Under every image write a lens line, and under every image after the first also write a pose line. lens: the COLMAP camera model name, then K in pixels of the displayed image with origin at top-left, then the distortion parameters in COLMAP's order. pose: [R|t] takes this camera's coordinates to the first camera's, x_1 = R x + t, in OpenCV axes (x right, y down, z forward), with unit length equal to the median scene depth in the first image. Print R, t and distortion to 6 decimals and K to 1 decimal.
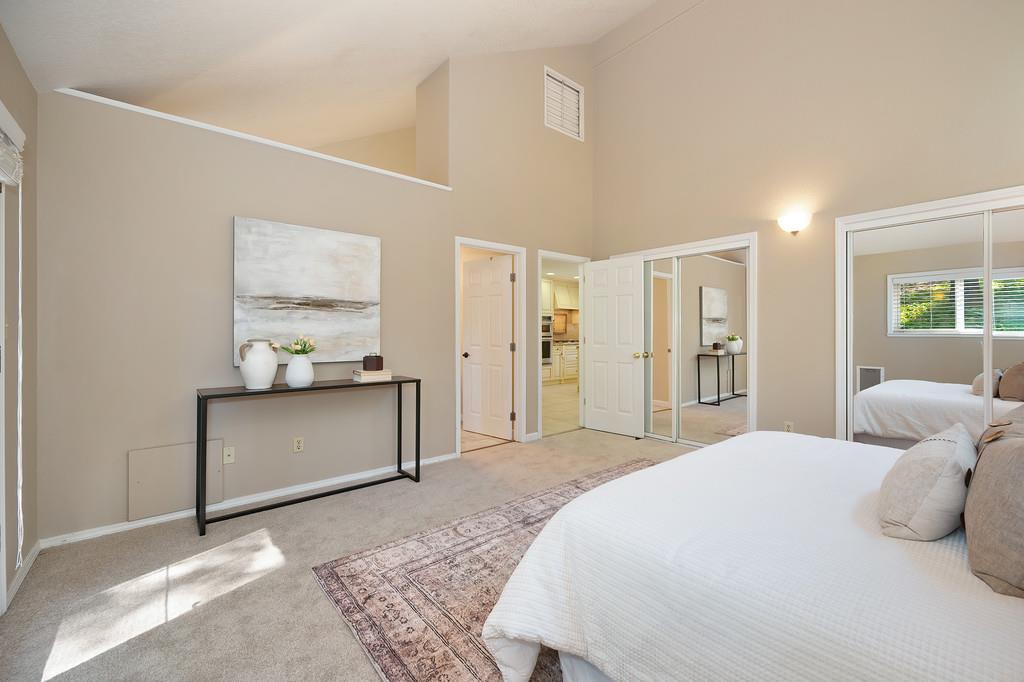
lens RADIAL K [[422.0, 0, 516.4], [0, 422.0, 336.9], [0, 0, 1]] dist [-0.000342, 0.000010]
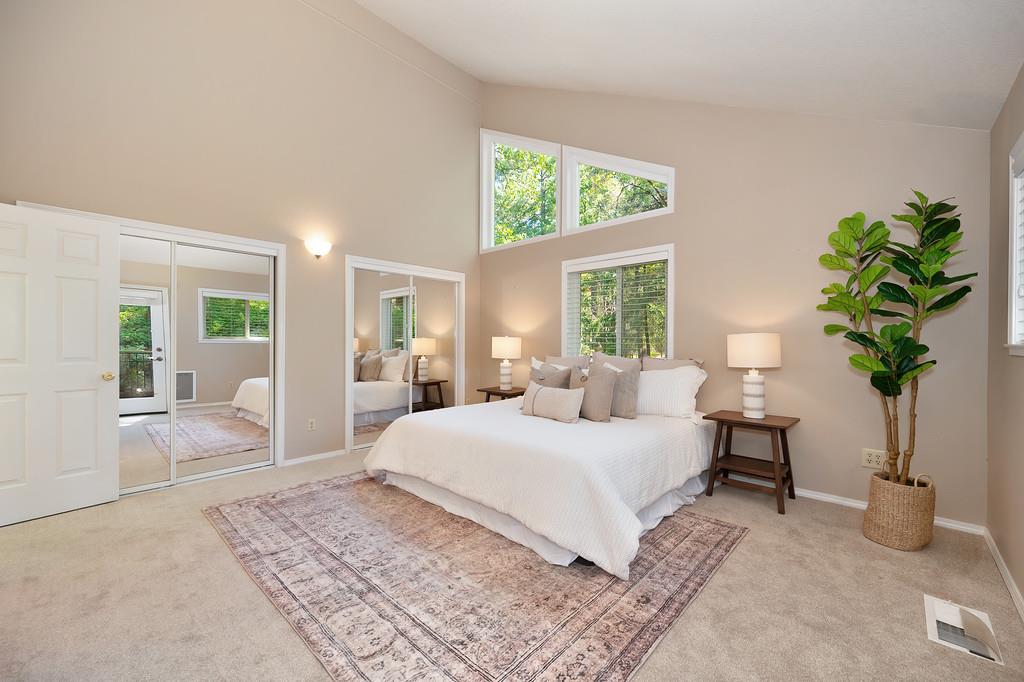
lens RADIAL K [[405.5, 0, 516.9], [0, 405.5, 340.3], [0, 0, 1]] dist [0.008164, 0.000022]
pose [[-0.115185, -0.000864, 0.993344, -0.683191], [0.006185, 0.999980, 0.001587, -0.013490], [-0.993325, 0.006327, -0.115177, 0.743822]]
